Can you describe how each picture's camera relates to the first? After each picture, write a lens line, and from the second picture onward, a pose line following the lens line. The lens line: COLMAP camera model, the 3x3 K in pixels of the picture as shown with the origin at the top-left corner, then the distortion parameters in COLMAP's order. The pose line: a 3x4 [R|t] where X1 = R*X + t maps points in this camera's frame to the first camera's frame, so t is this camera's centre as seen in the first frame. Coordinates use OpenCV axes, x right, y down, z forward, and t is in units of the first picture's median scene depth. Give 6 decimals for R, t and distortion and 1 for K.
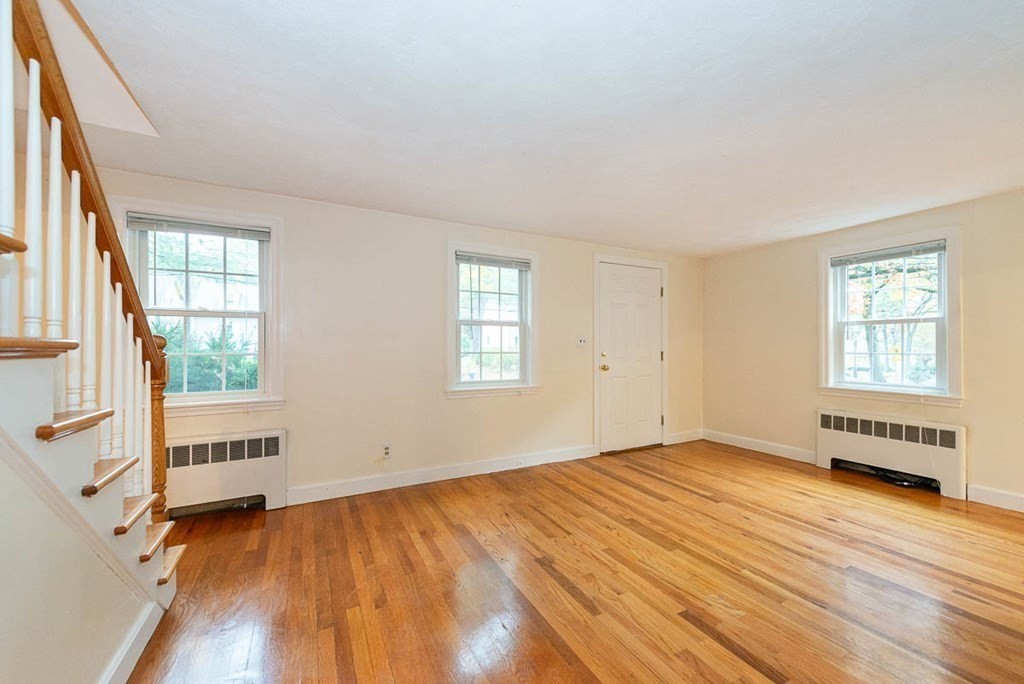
lens RADIAL K [[398.9, 0, 499.0], [0, 398.9, 343.5], [0, 0, 1]] dist [0.007541, -0.002911]
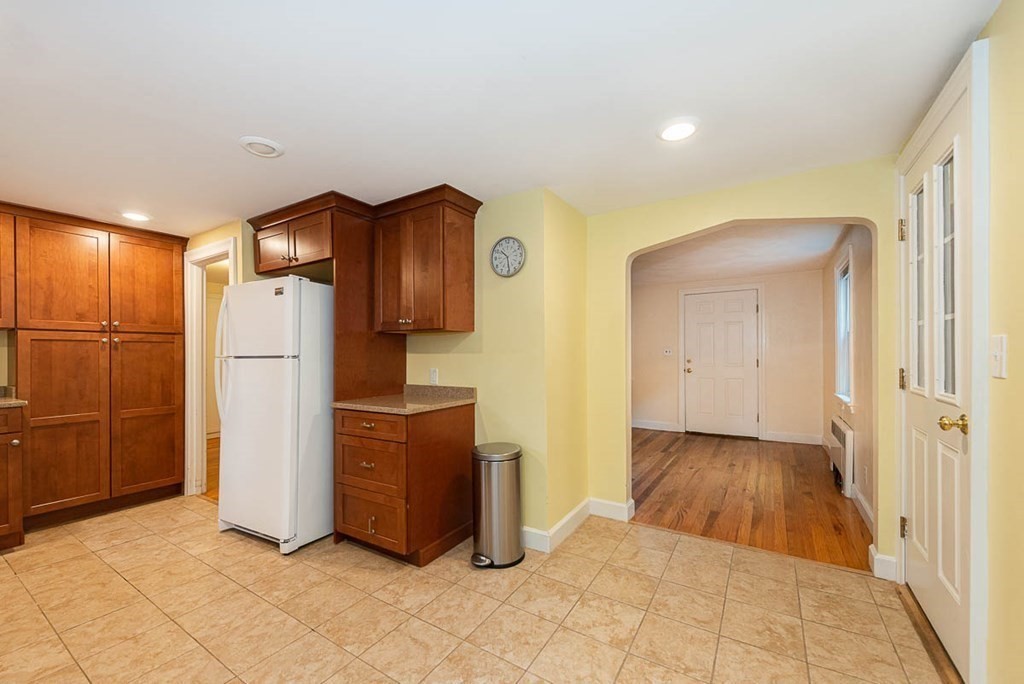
lens RADIAL K [[398.9, 0, 510.6], [0, 398.9, 354.5], [0, 0, 1]] dist [0.007541, -0.002911]
pose [[0.517710, -0.000294, -0.855556, 1.509305], [0.012634, 0.999894, 0.007301, -0.019608], [0.855463, -0.014589, 0.517658, -0.339046]]
